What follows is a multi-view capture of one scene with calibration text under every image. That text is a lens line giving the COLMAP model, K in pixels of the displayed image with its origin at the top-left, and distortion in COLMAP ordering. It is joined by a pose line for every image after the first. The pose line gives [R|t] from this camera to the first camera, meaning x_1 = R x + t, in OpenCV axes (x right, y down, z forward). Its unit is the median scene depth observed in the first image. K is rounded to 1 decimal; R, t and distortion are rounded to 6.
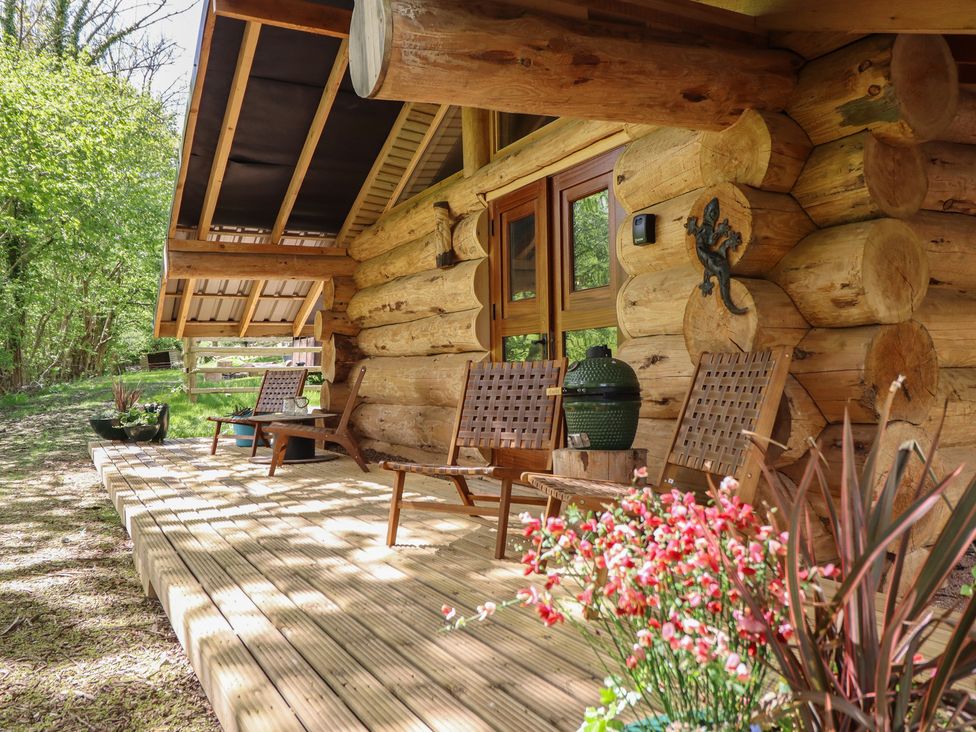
lens RADIAL K [[752.2, 0, 489.6], [0, 752.2, 364.0], [0, 0, 1]] dist [-0.003337, -0.001034]
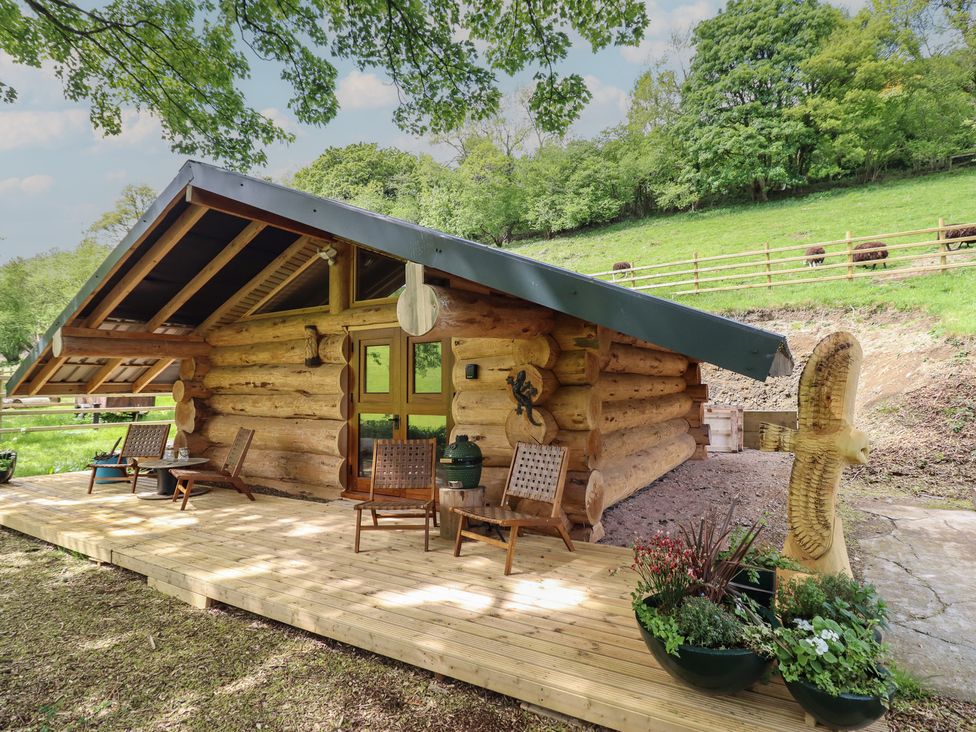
lens RADIAL K [[507.5, 0, 489.9], [0, 507.5, 362.9], [0, 0, 1]] dist [0.000952, -0.010552]
pose [[0.862074, 0.036891, 0.505438, -0.426016], [-0.013503, 0.998665, -0.049860, -0.132332], [-0.506603, 0.036158, 0.861421, -0.185168]]
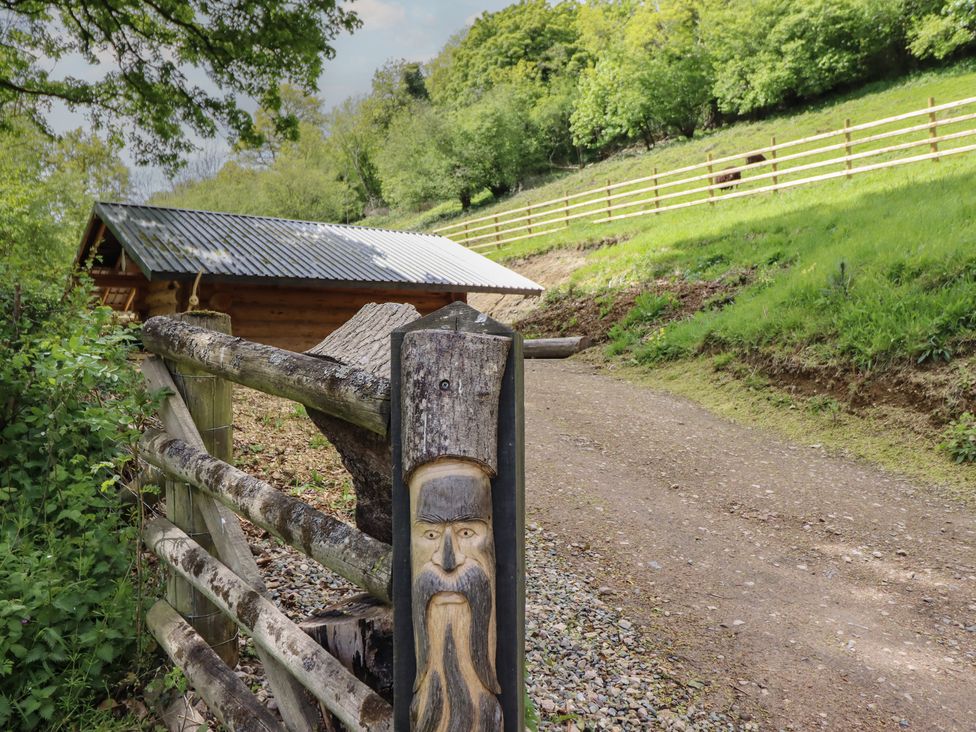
lens RADIAL K [[887.6, 0, 486.2], [0, 887.6, 365.1], [0, 0, 1]] dist [-0.005517, -0.012907]
pose [[0.994858, 0.029974, 0.096747, 1.343138], [-0.030854, 0.999495, 0.007612, 0.171656], [-0.096470, -0.010558, 0.995280, -4.152434]]
